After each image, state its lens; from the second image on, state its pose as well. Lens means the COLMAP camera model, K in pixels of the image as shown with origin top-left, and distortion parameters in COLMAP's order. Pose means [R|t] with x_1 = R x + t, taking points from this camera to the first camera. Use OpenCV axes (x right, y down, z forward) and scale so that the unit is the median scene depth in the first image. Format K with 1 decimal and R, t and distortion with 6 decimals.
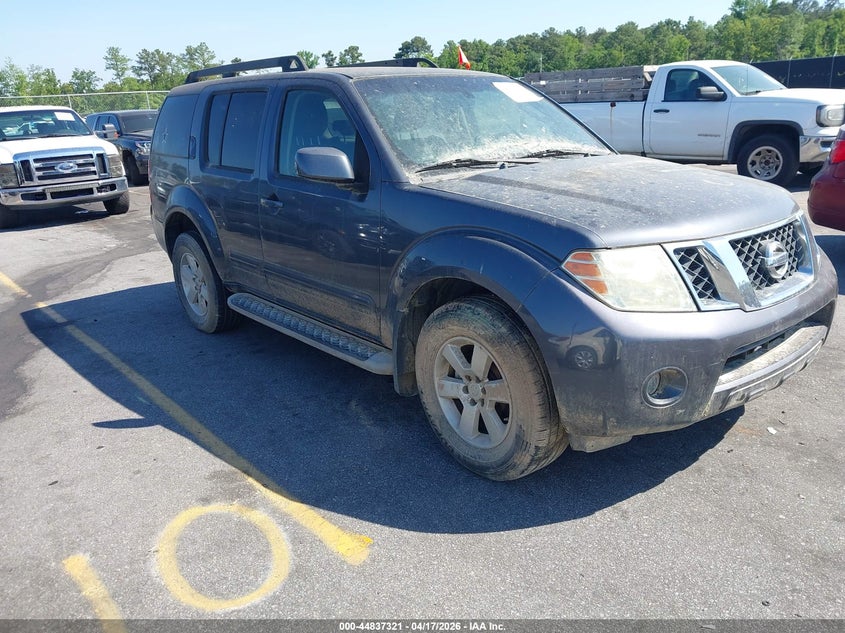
lens RADIAL K [[682.4, 0, 422.5], [0, 682.4, 316.5], [0, 0, 1]] dist [0.004028, 0.002645]
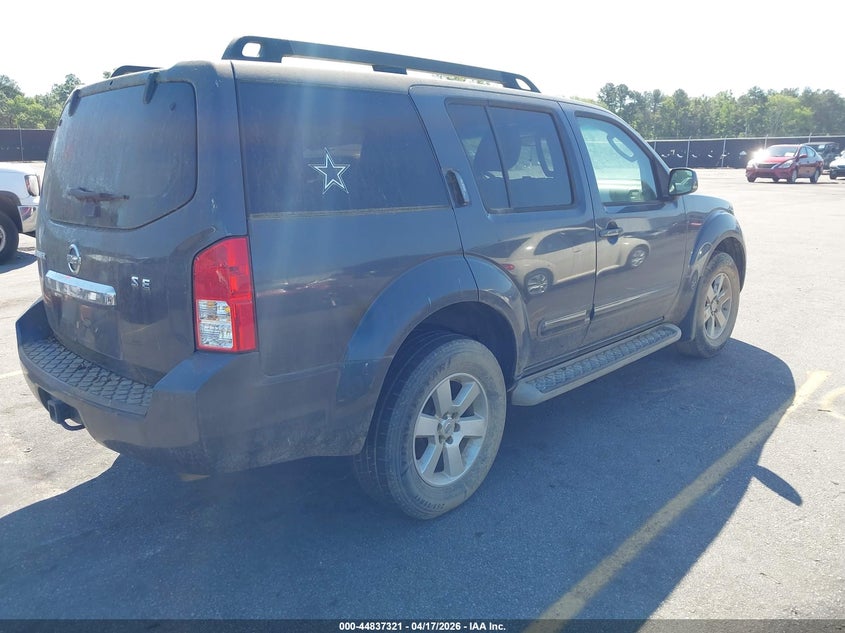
lens RADIAL K [[667.9, 0, 447.9], [0, 667.9, 315.9], [0, 0, 1]] dist [-0.005966, -0.007884]
pose [[-0.133732, -0.183635, 0.973855, -0.979532], [0.309921, 0.925643, 0.217103, -0.294115], [-0.941310, 0.330852, -0.066876, 1.167509]]
